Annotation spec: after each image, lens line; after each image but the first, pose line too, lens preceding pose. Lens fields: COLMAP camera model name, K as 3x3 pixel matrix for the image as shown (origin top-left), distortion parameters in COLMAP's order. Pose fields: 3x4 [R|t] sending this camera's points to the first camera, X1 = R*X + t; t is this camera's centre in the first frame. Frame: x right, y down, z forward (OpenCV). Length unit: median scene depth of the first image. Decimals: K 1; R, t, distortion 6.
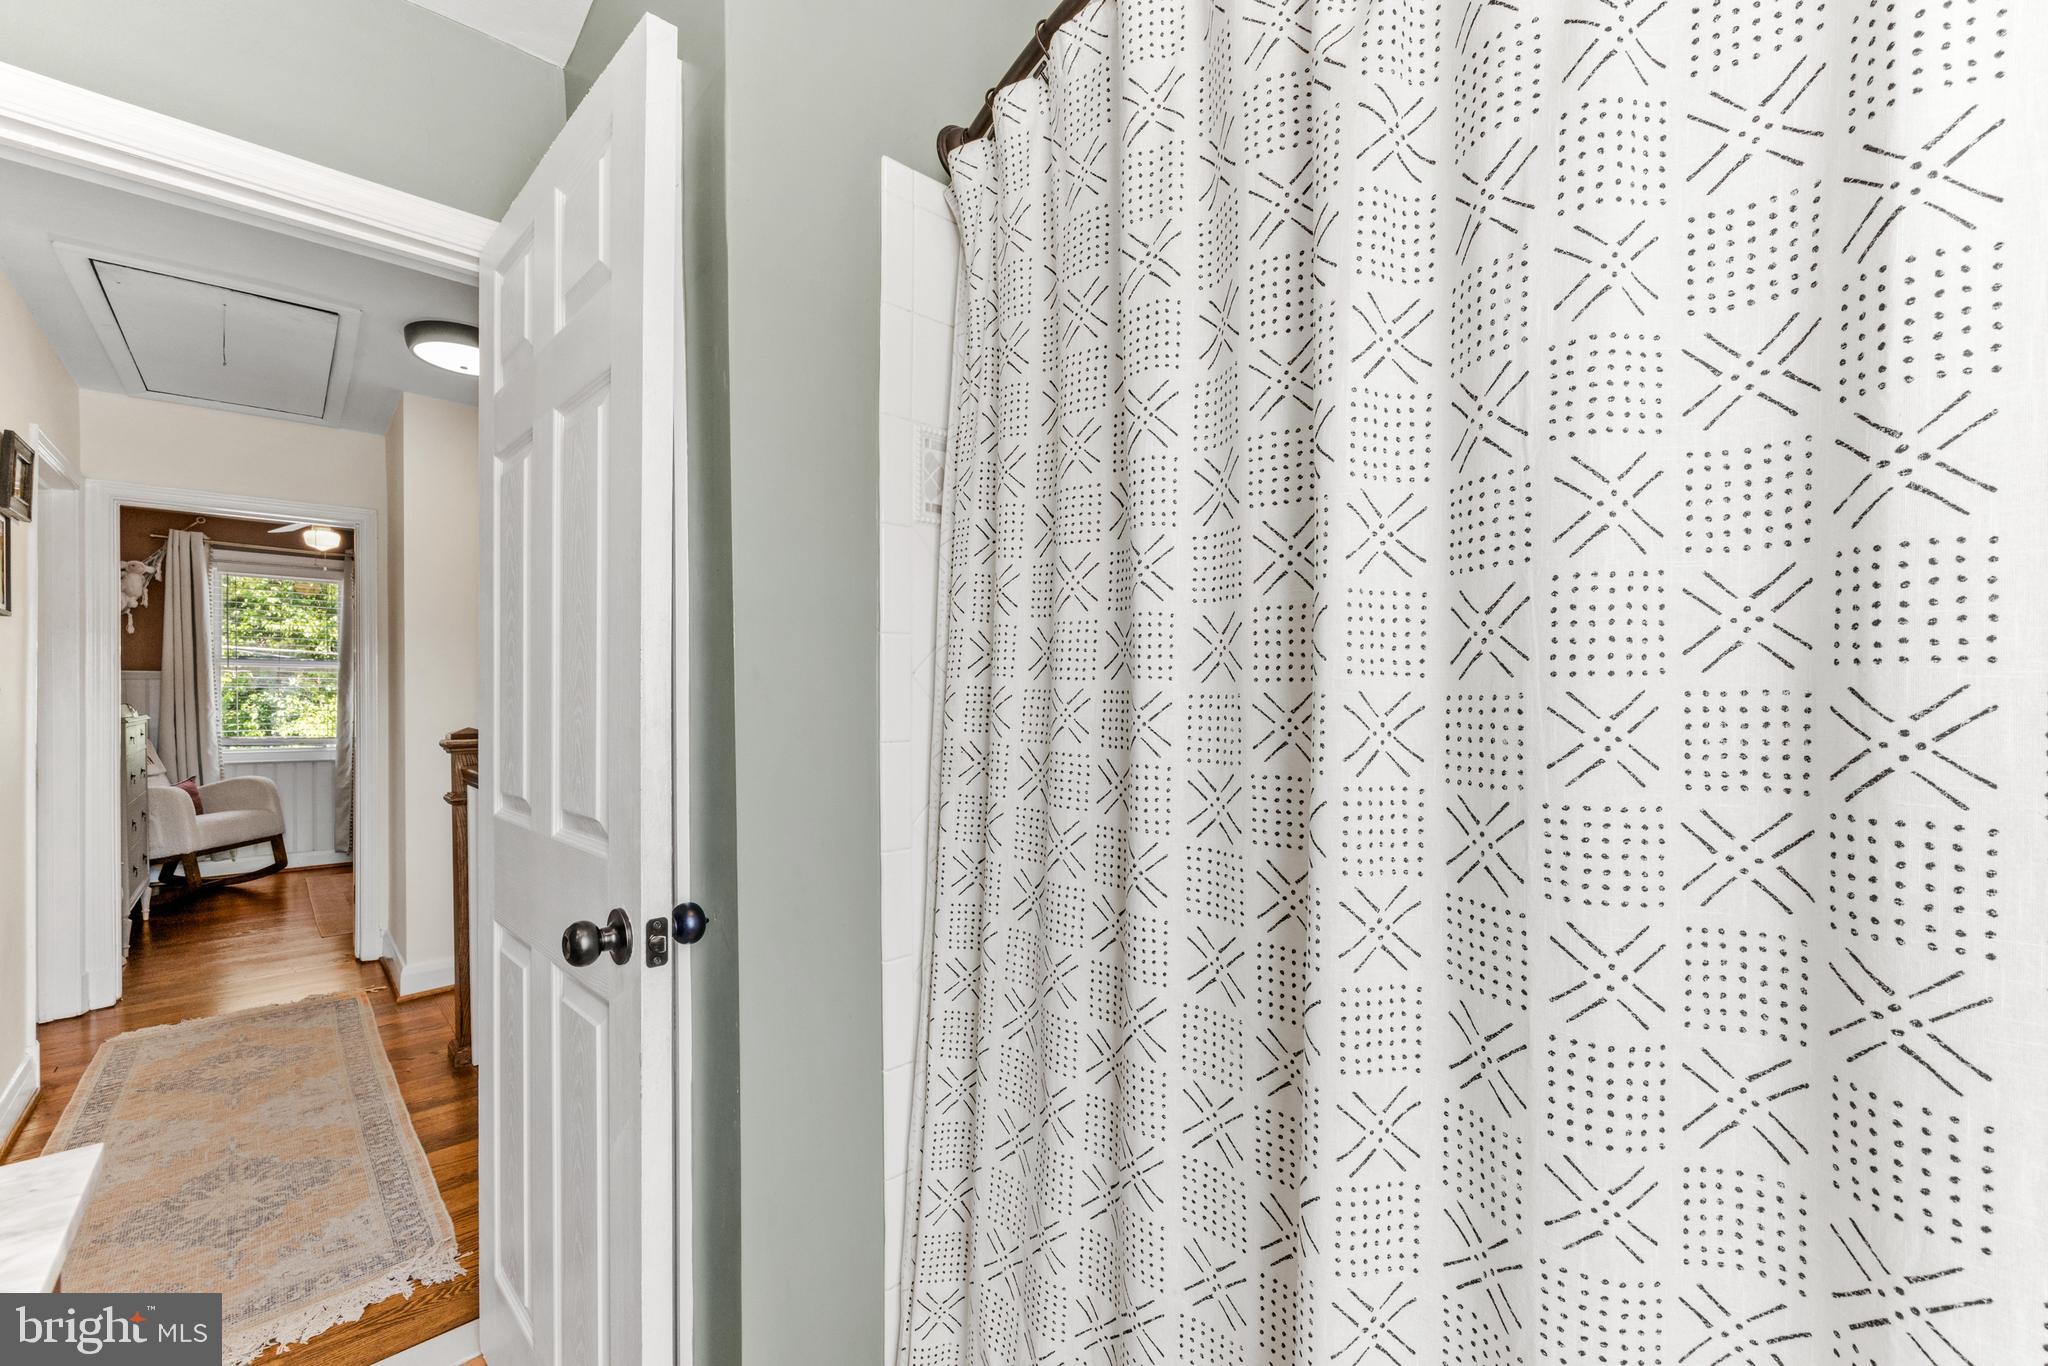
lens RADIAL K [[819.1, 0, 1016.0], [0, 819.1, 692.6], [0, 0, 1]] dist [-0.001229, -0.000659]
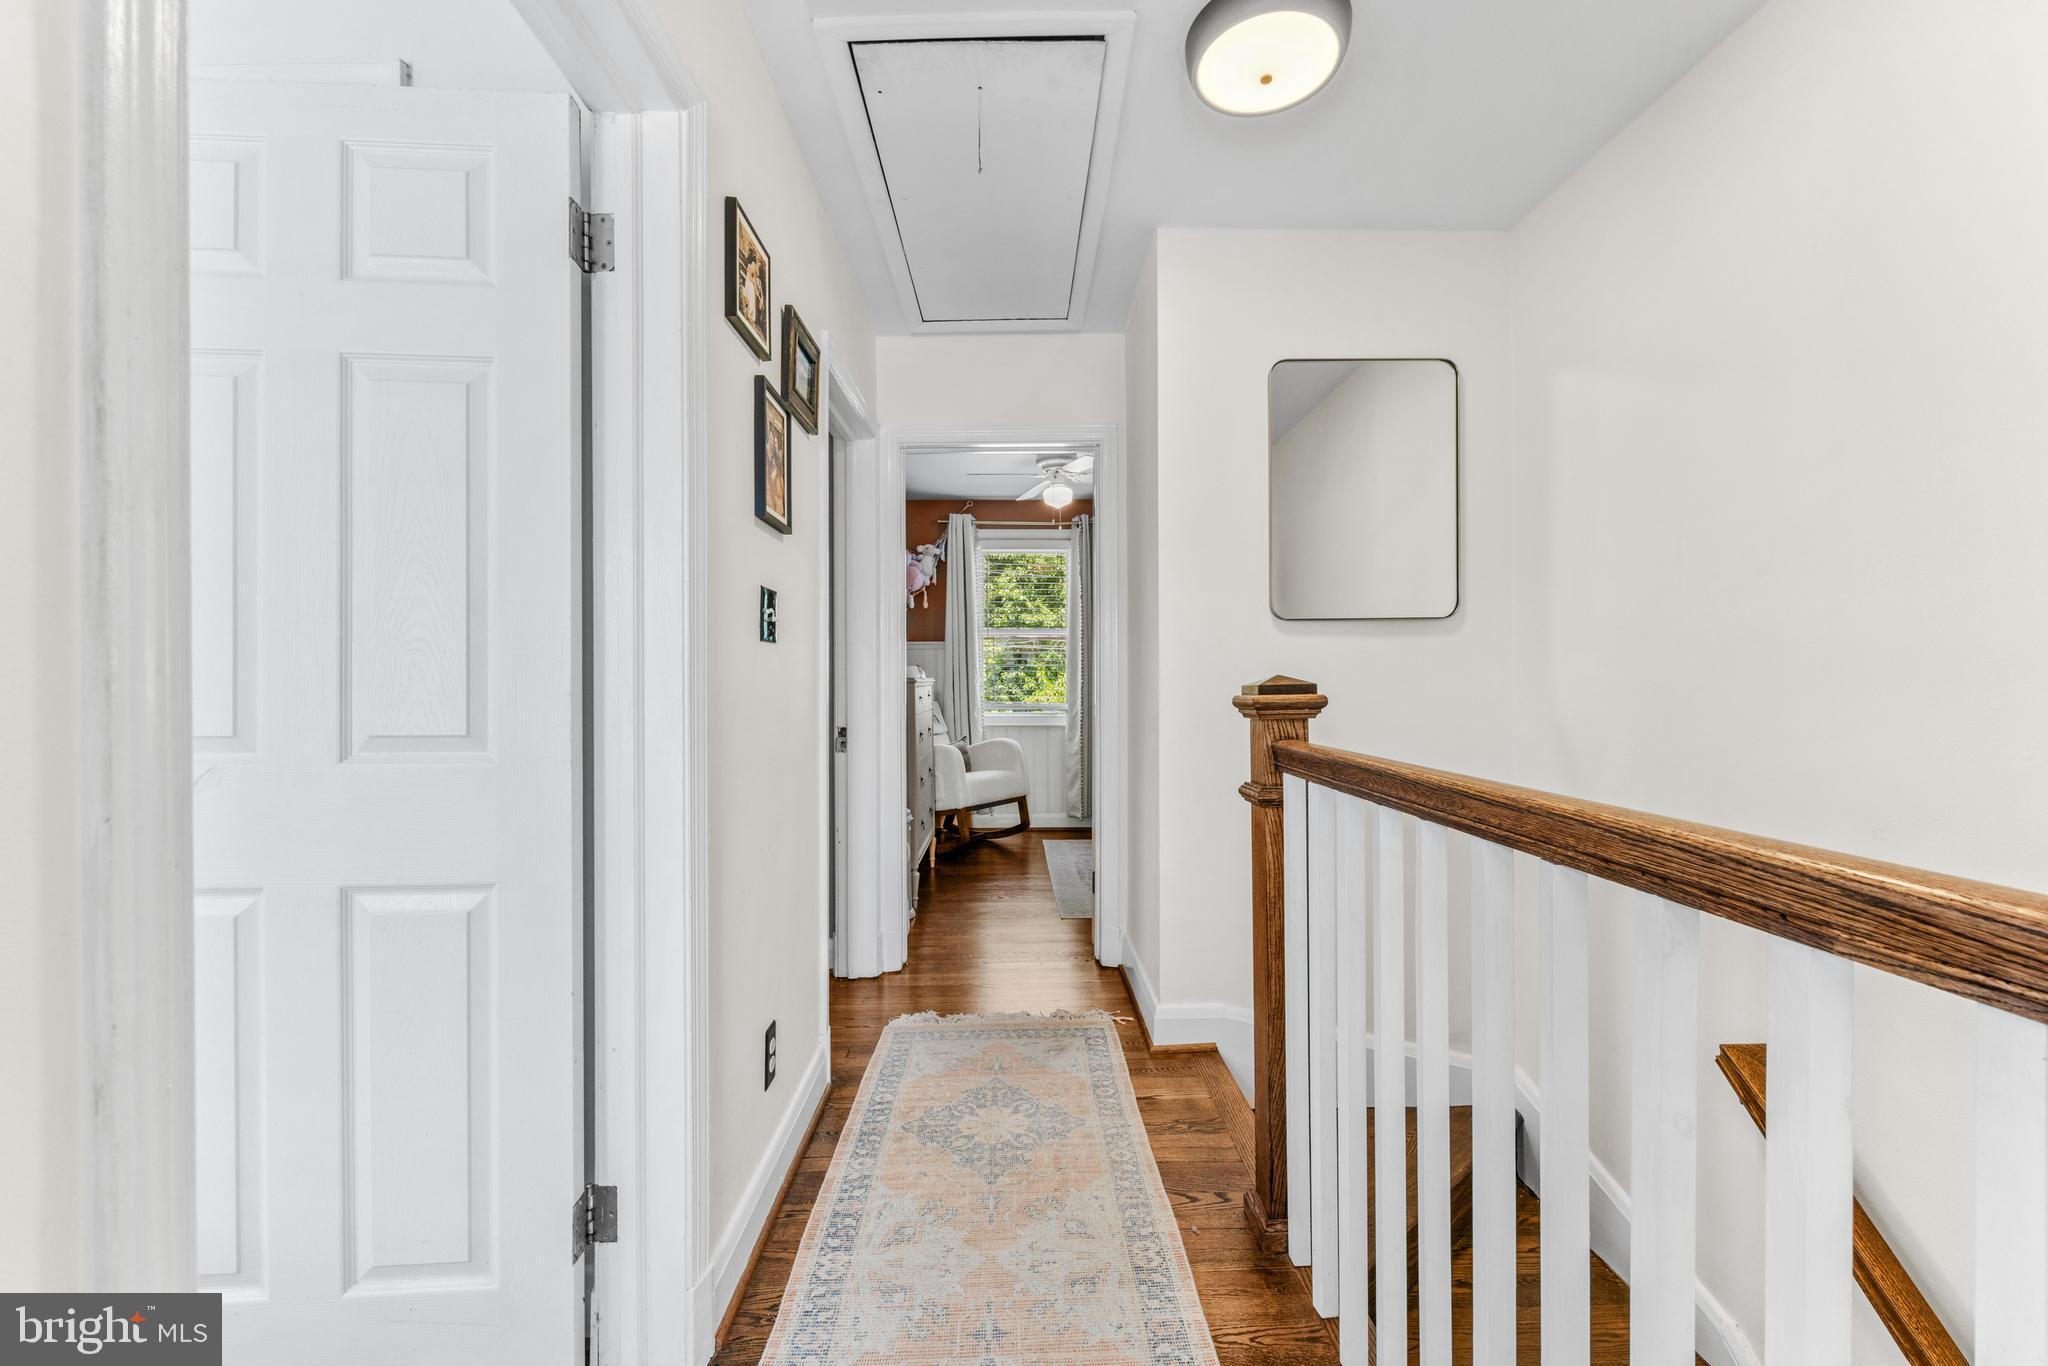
lens RADIAL K [[819.1, 0, 1018.0], [0, 819.1, 679.7], [0, 0, 1]] dist [-0.001229, -0.000659]
pose [[0.743258, 0.000459, -0.669004, -0.294638], [0.001800, 0.999995, 0.002686, 0.031177], [0.669002, -0.003201, 0.743254, 0.310740]]
